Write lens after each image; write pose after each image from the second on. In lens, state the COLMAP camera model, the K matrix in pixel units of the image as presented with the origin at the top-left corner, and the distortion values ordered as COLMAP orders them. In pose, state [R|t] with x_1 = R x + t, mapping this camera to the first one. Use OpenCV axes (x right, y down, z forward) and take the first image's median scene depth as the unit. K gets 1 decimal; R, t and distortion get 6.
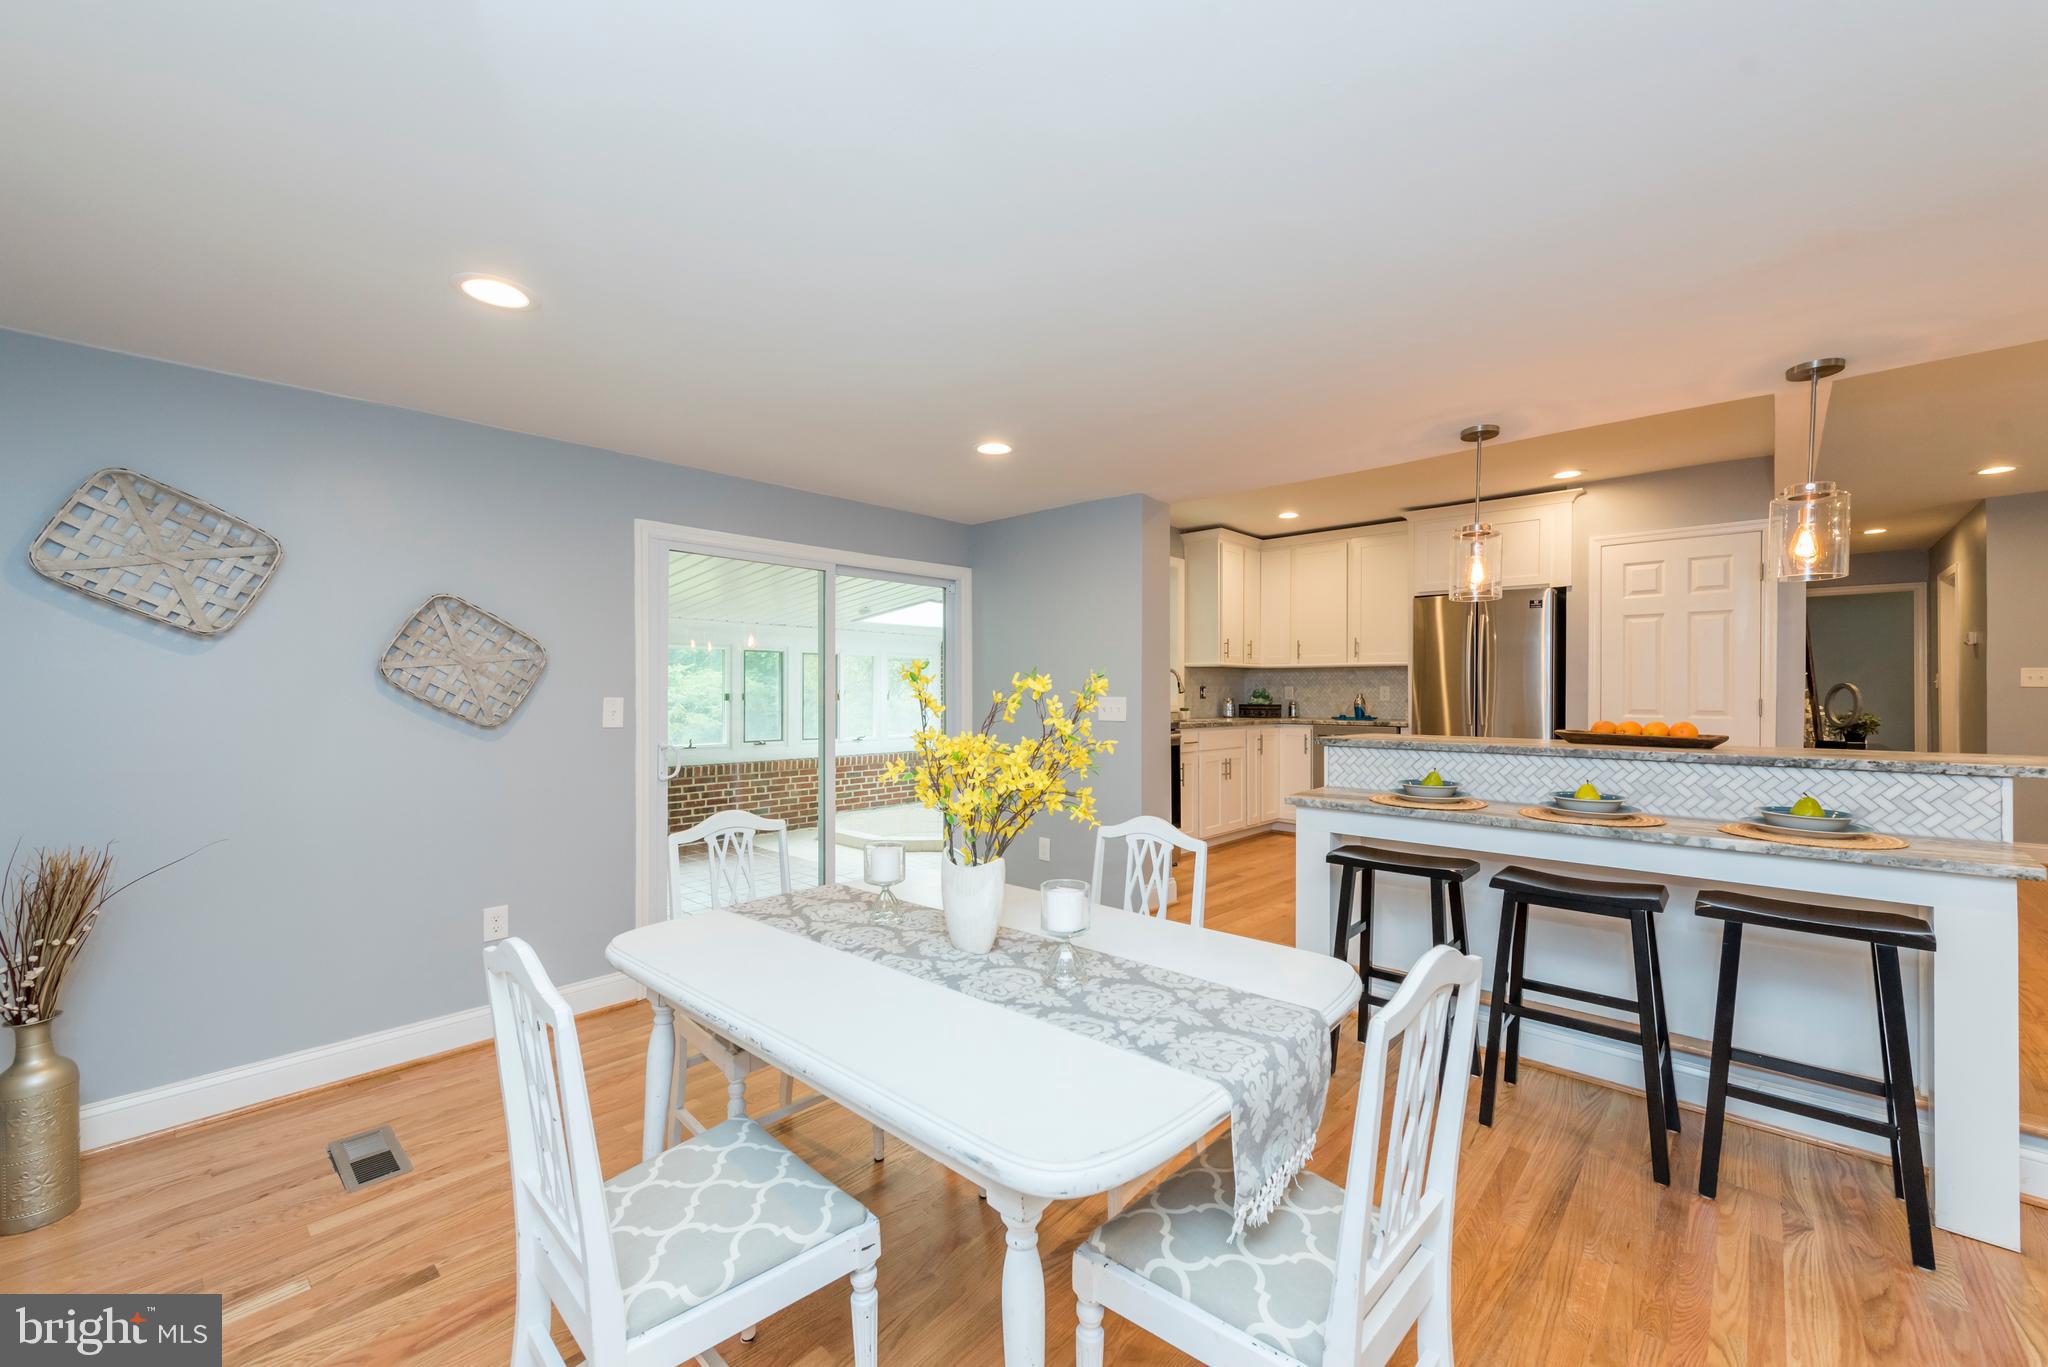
lens RADIAL K [[799.3, 0, 1027.7], [0, 799.3, 688.5], [0, 0, 1]] dist [0.009272, -0.000459]
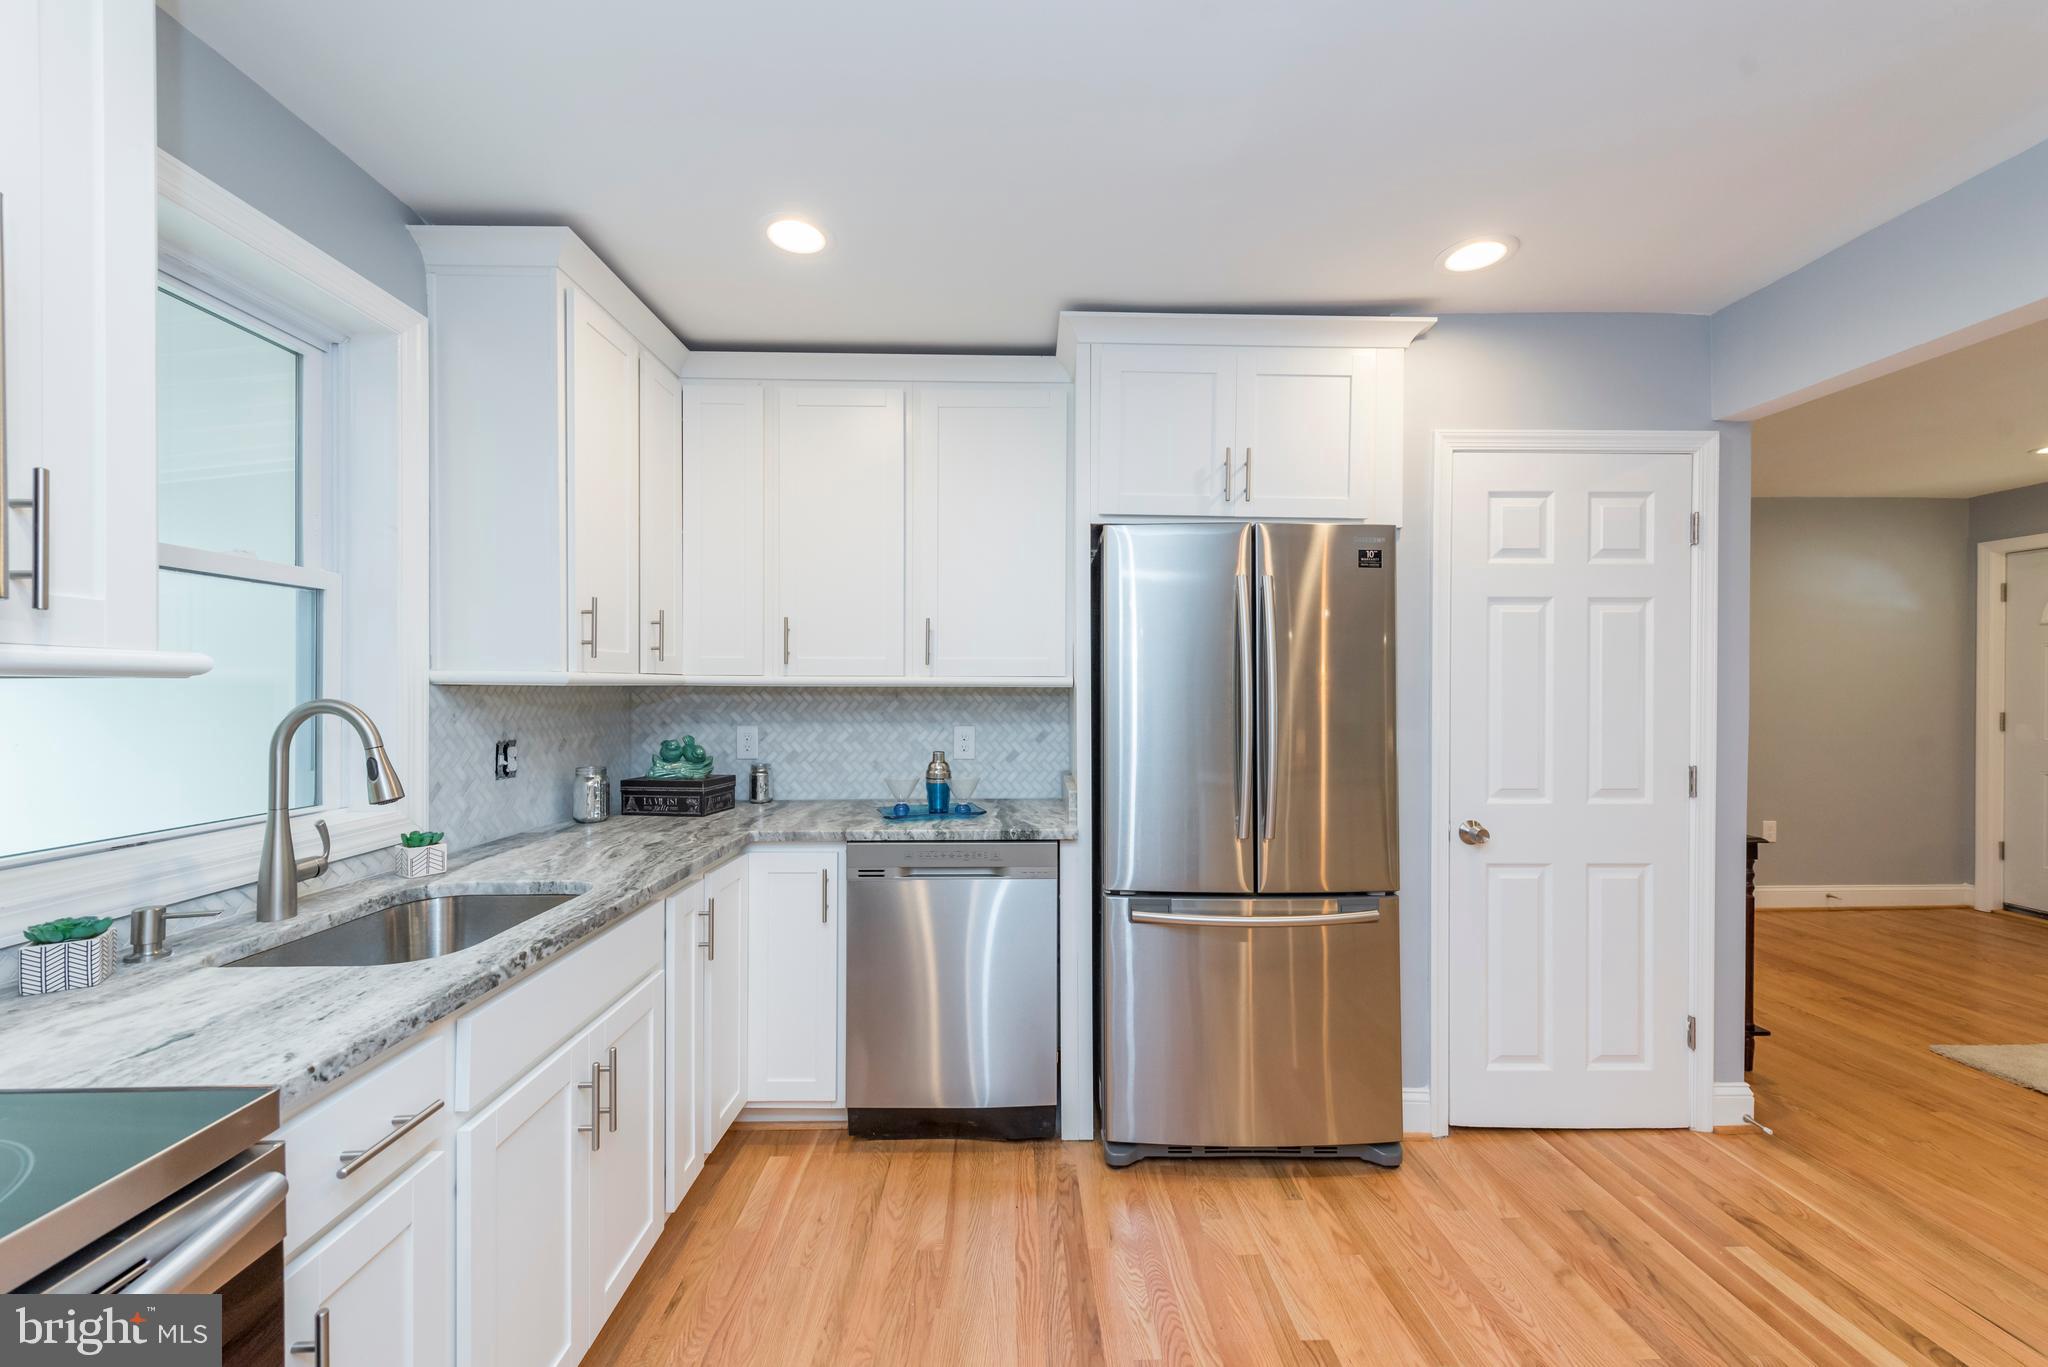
lens RADIAL K [[799.3, 0, 1027.7], [0, 799.3, 688.5], [0, 0, 1]] dist [0.009272, -0.000459]
pose [[0.720227, -0.003113, 0.693731, 0.194785], [-0.002666, 0.999970, 0.007256, -0.036964], [-0.693733, -0.007075, 0.720197, 0.825179]]
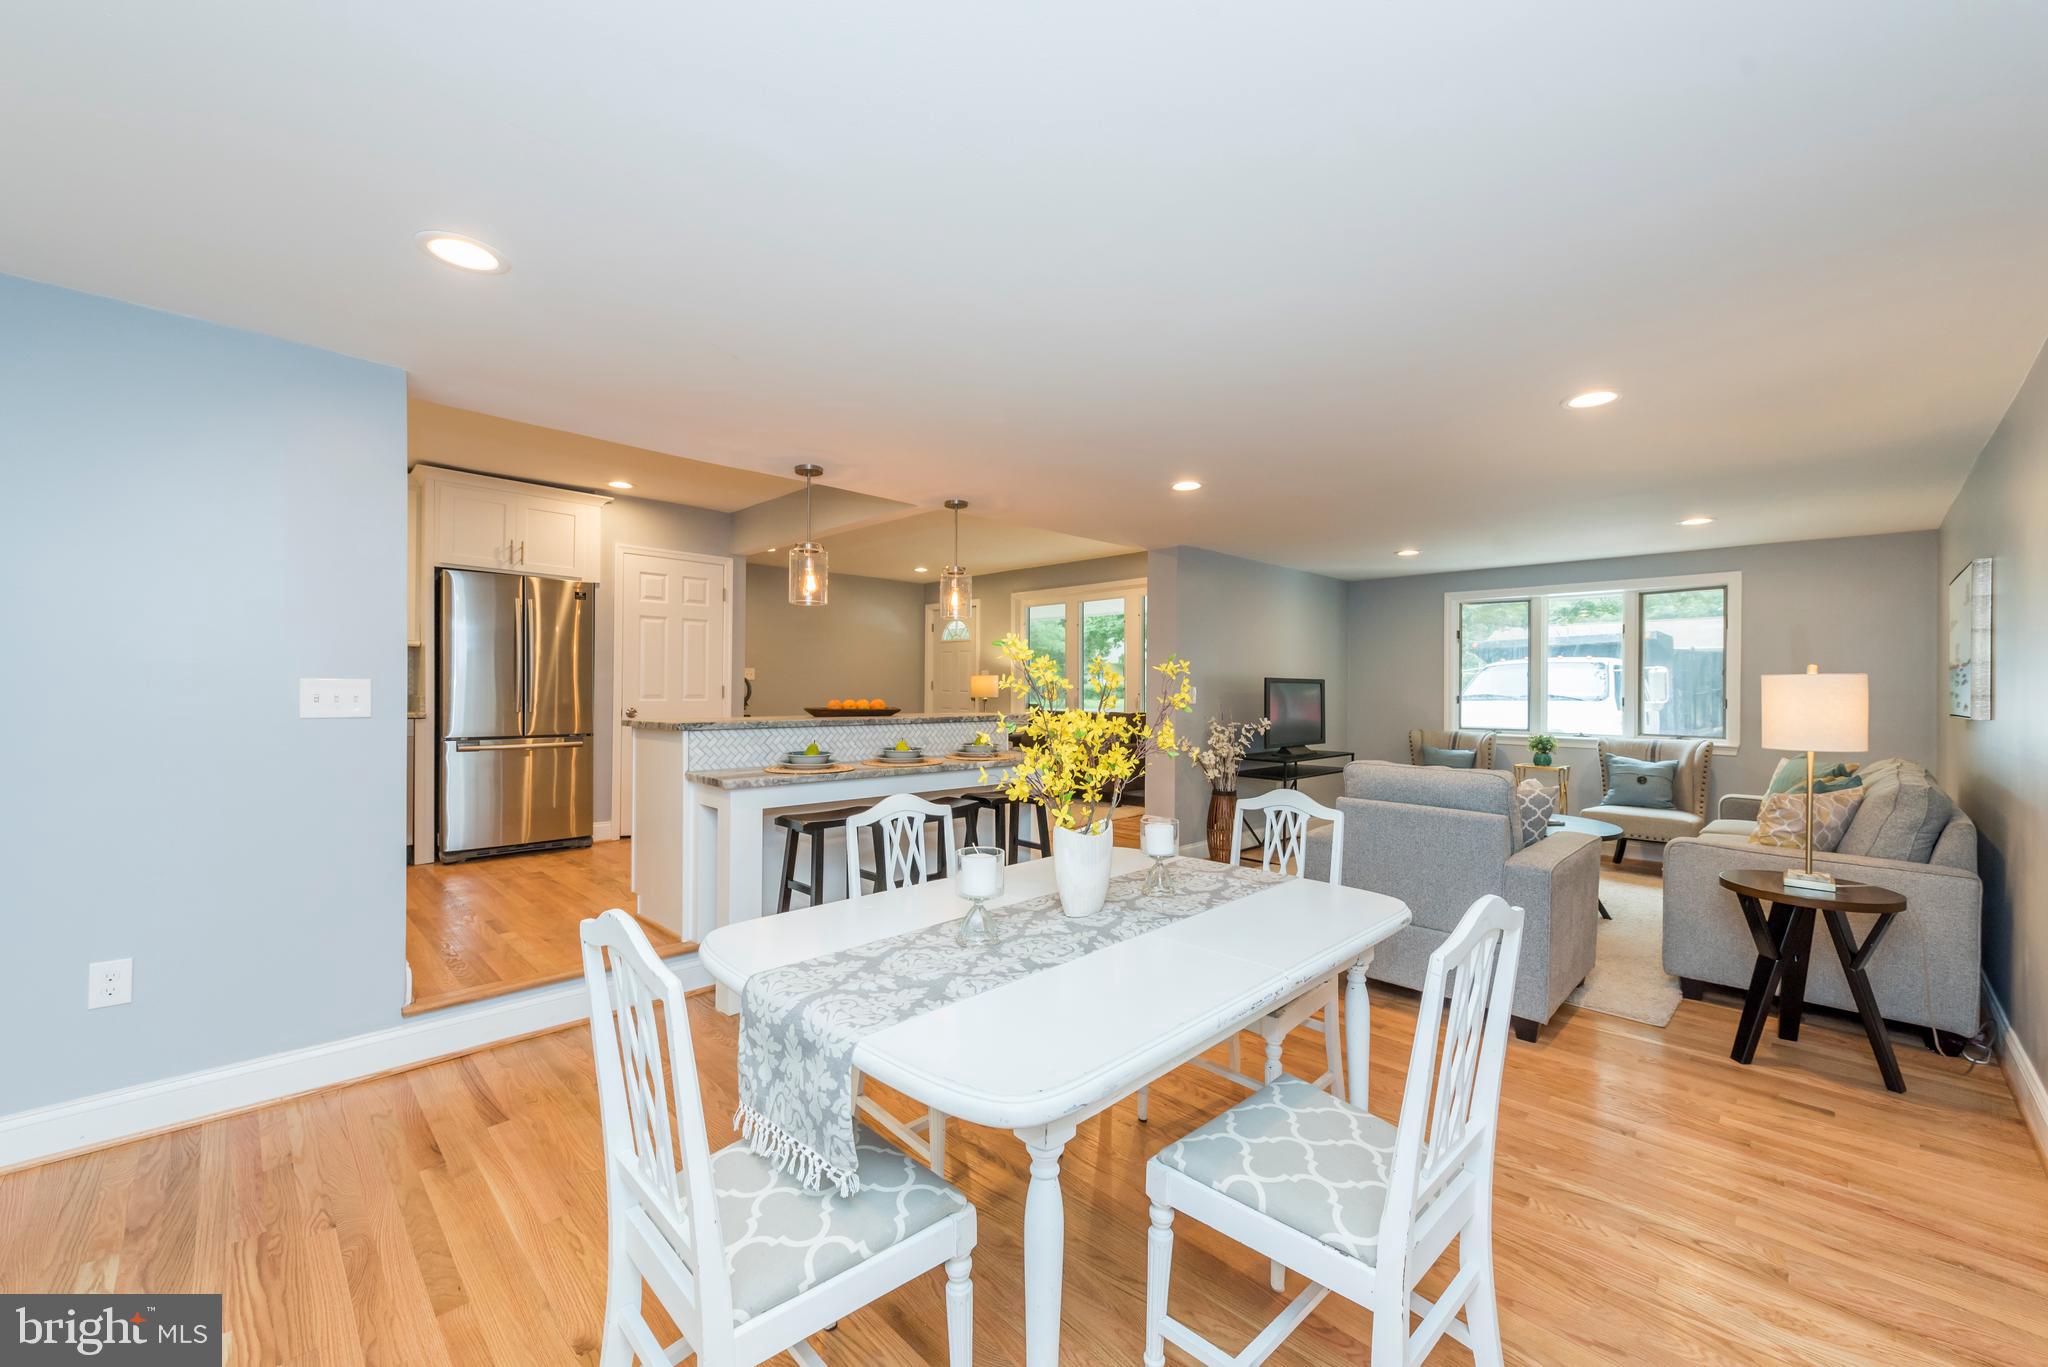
lens RADIAL K [[799.3, 0, 1027.7], [0, 799.3, 688.5], [0, 0, 1]] dist [0.009272, -0.000459]
pose [[0.046861, -0.000678, 0.998901, -0.404857], [-0.011603, 0.999932, 0.001223, 0.008840], [-0.998834, -0.011647, 0.046850, 0.362538]]
